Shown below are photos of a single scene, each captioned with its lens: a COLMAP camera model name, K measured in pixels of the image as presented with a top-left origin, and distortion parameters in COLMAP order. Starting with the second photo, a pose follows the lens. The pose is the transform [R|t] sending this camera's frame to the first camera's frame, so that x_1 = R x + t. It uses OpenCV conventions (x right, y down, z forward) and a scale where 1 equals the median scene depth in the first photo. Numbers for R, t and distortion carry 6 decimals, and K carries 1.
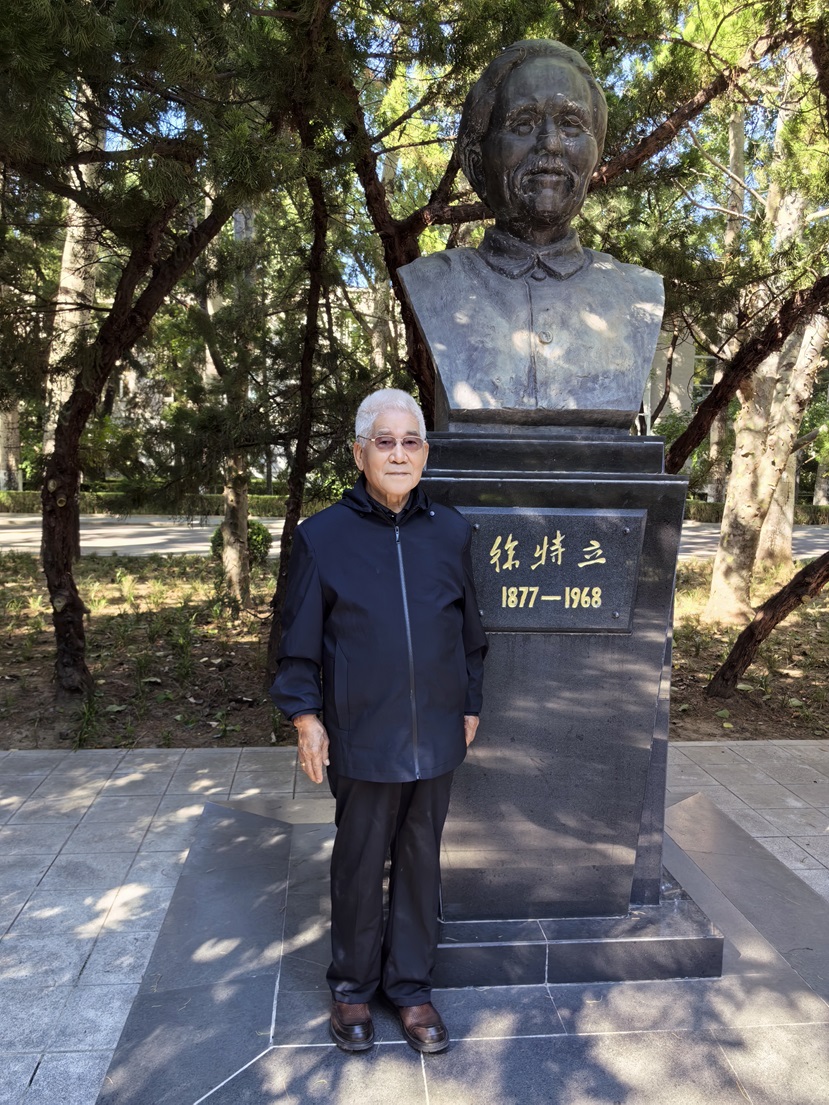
lens RADIAL K [[875.3, 0, 417.5], [0, 875.3, 550.5], [0, 0, 1]] dist [0.057048, -0.065918]
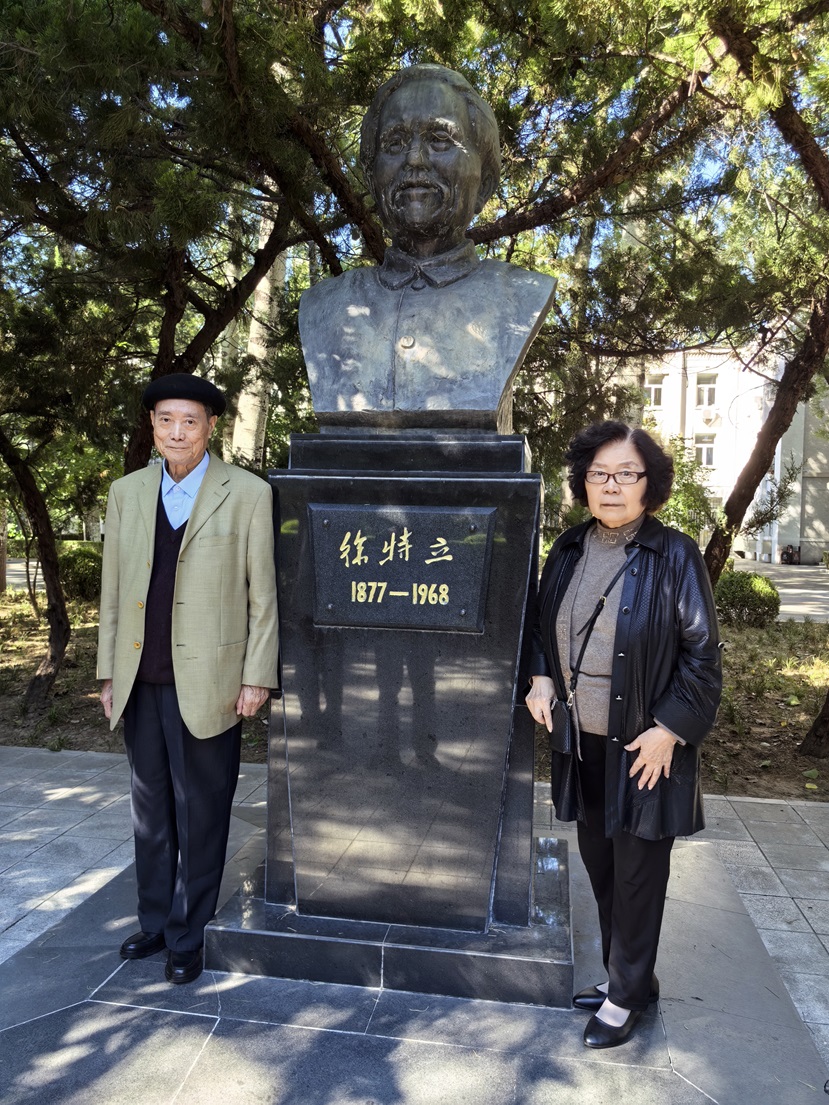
lens RADIAL K [[873.6, 0, 417.4], [0, 873.6, 550.5], [0, 0, 1]] dist [0.058904, -0.069809]
pose [[0.966725, 0.012310, -0.255520, 0.358654], [-0.030403, 0.997291, -0.066980, 0.059263], [0.254003, 0.072520, 0.964481, 0.025613]]
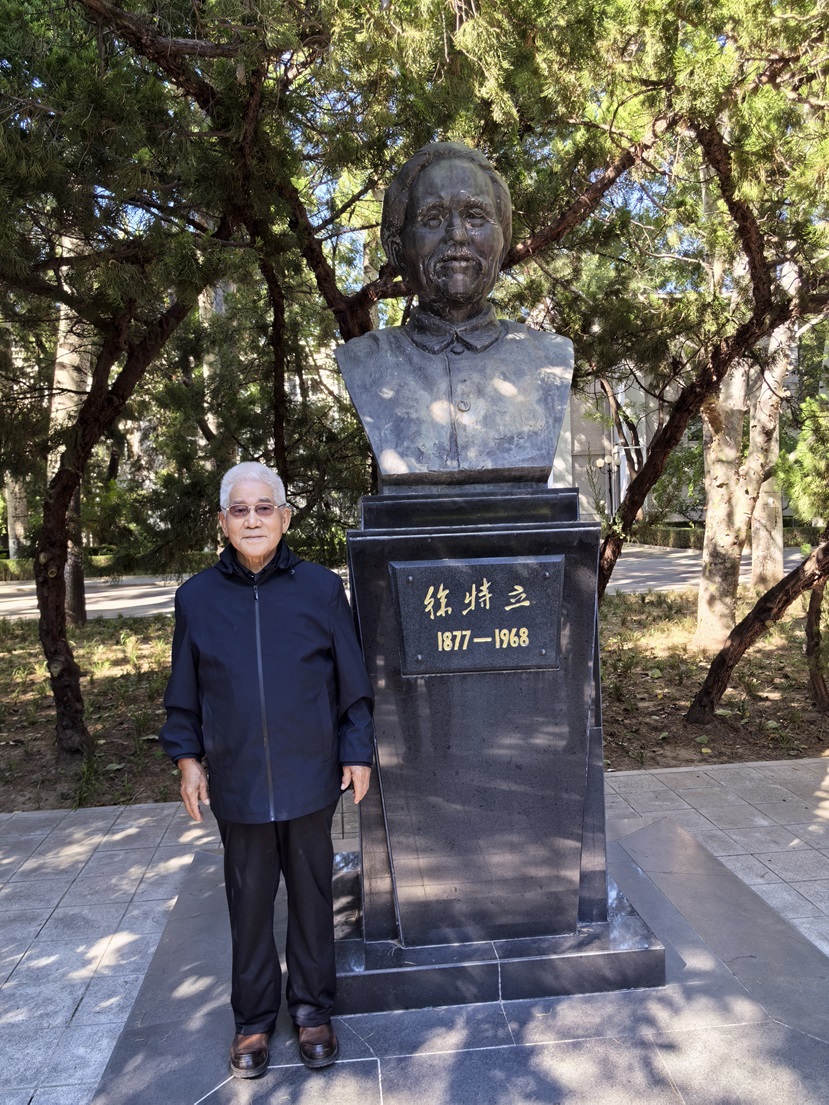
lens RADIAL K [[873.4, 0, 414.5], [0, 873.4, 552.5], [0, 0, 1]] dist [0.065950, -0.078078]
pose [[0.998192, -0.058463, -0.013921, 0.074396], [0.057749, 0.997218, -0.047136, -0.006956], [0.016638, 0.046247, 0.998791, -0.083592]]
